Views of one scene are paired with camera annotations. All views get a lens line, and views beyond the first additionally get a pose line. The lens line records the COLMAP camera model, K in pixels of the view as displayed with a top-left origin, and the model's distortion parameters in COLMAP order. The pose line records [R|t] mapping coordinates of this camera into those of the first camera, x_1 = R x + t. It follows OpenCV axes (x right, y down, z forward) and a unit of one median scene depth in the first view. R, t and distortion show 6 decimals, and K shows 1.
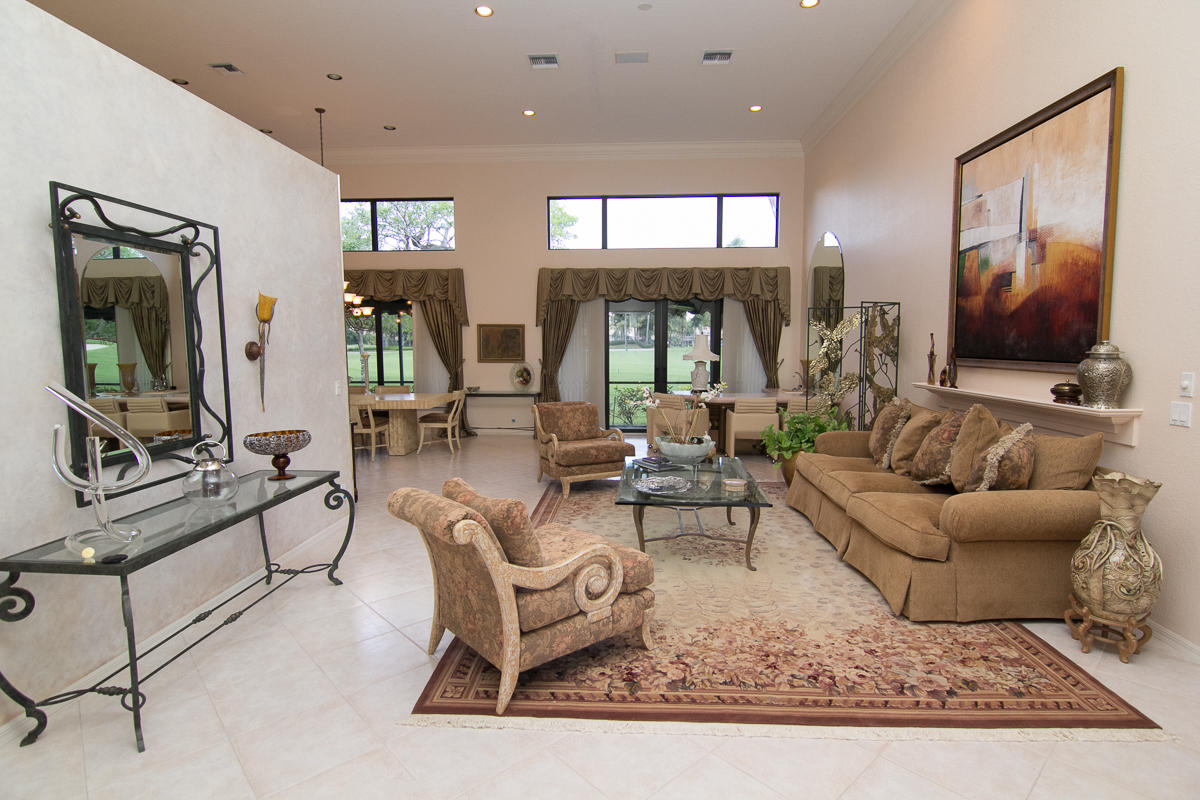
lens RADIAL K [[612.6, 0, 601.0], [0, 612.6, 401.0], [0, 0, 1]] dist [0.000354, -0.000653]
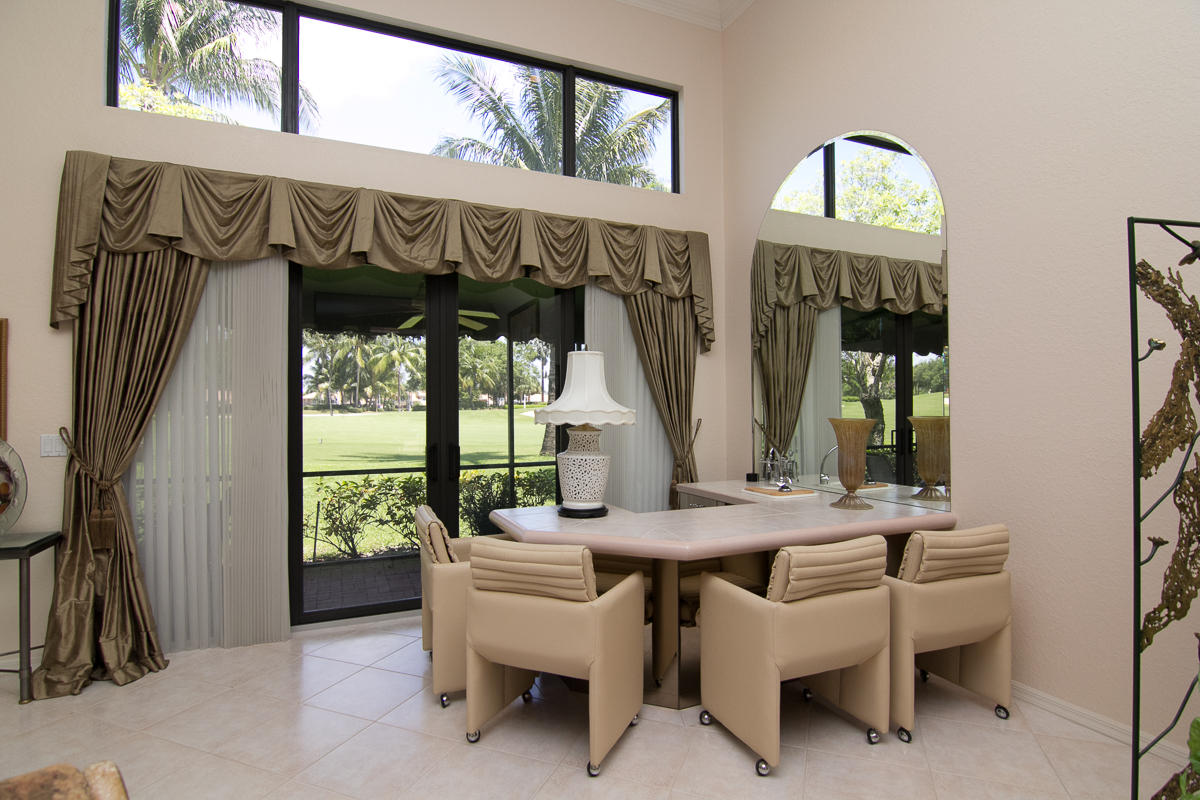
lens RADIAL K [[612.6, 0, 603.7], [0, 612.6, 394.8], [0, 0, 1]] dist [0.000354, -0.000653]
pose [[0.894410, 0.006157, 0.447205, 0.011281], [0.031989, 0.996464, -0.077697, -0.052327], [-0.446102, 0.083799, 0.891050, 0.596786]]
